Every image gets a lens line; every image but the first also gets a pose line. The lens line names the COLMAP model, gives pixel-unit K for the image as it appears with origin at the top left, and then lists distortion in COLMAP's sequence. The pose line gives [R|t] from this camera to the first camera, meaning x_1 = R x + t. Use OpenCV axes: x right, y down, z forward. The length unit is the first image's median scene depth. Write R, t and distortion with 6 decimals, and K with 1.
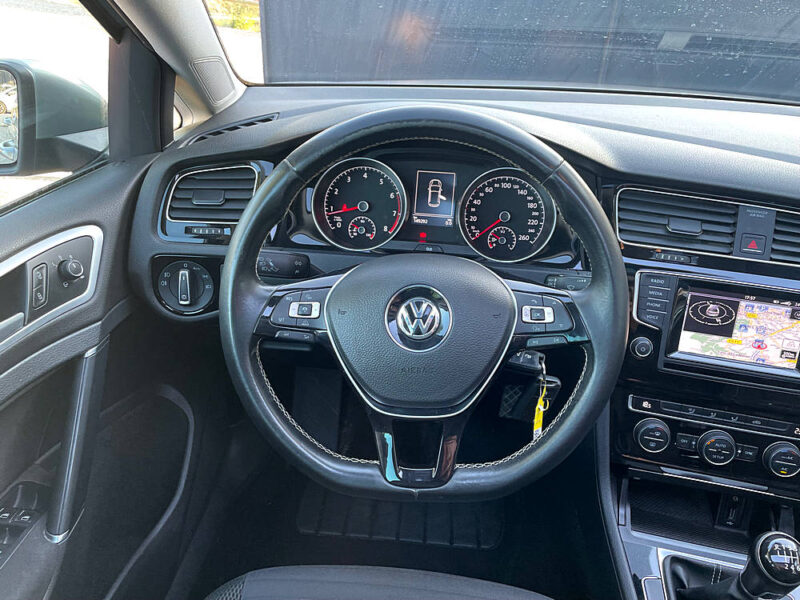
lens RADIAL K [[597.4, 0, 395.4], [0, 597.4, 299.1], [0, 0, 1]] dist [0.091668, -0.124401]
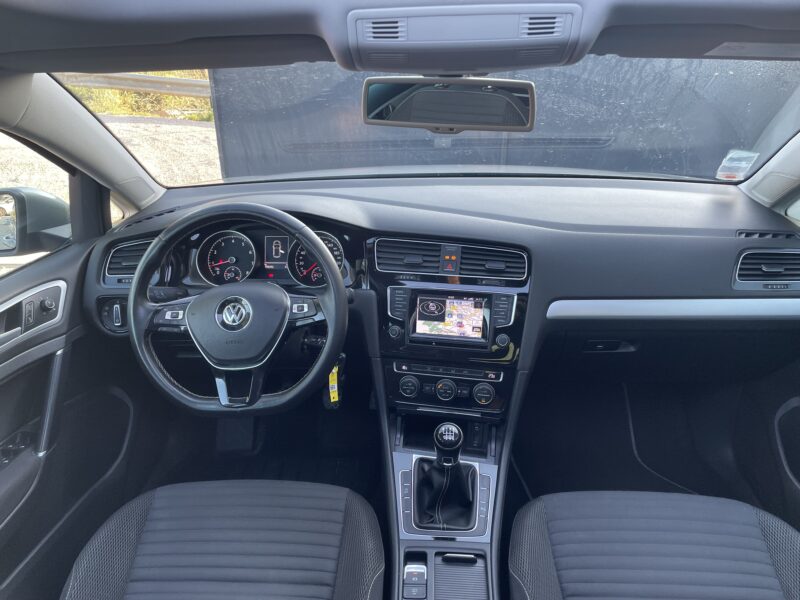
lens RADIAL K [[606.3, 0, 389.8], [0, 606.3, 302.0], [0, 0, 1]] dist [0.097342, -0.136301]
pose [[0.997724, -0.067381, -0.002578, 0.407855], [0.066758, 0.992439, -0.102993, 0.171190], [0.009499, 0.102587, 0.994679, -0.681255]]
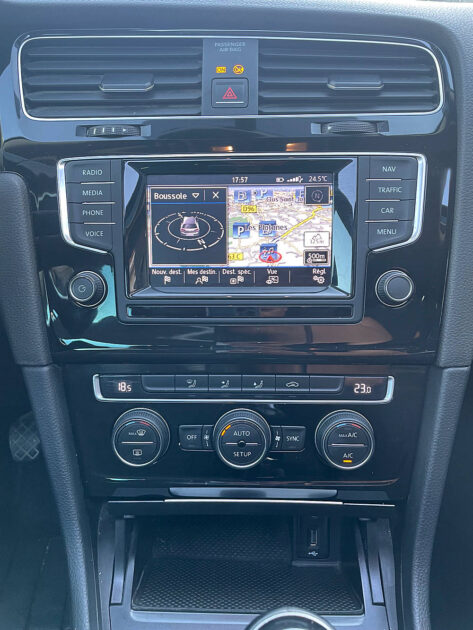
lens RADIAL K [[488.7, 0, 236.5], [0, 488.7, 315.0], [0, 0, 1]] dist [0.007401, 0.001435]
pose [[0.978444, -0.133365, 0.157677, 0.476071], [0.148738, 0.984768, -0.090045, 0.171156], [-0.143266, 0.111556, 0.983377, 0.525393]]
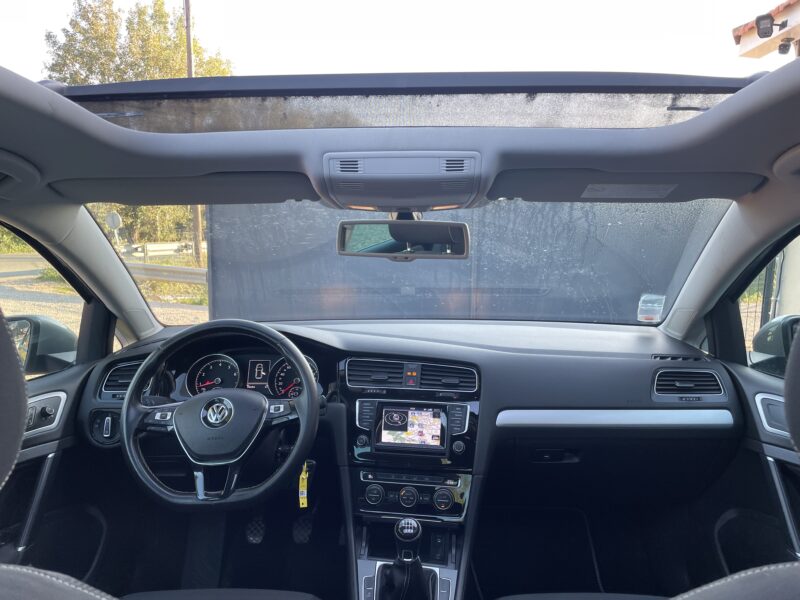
lens RADIAL K [[607.3, 0, 397.8], [0, 607.3, 296.5], [0, 0, 1]] dist [0.097519, -0.140811]
pose [[0.996966, -0.052608, 0.057363, 0.437203], [0.071376, 0.911874, -0.404216, 0.440764], [-0.031043, 0.407084, 0.912863, -0.883613]]
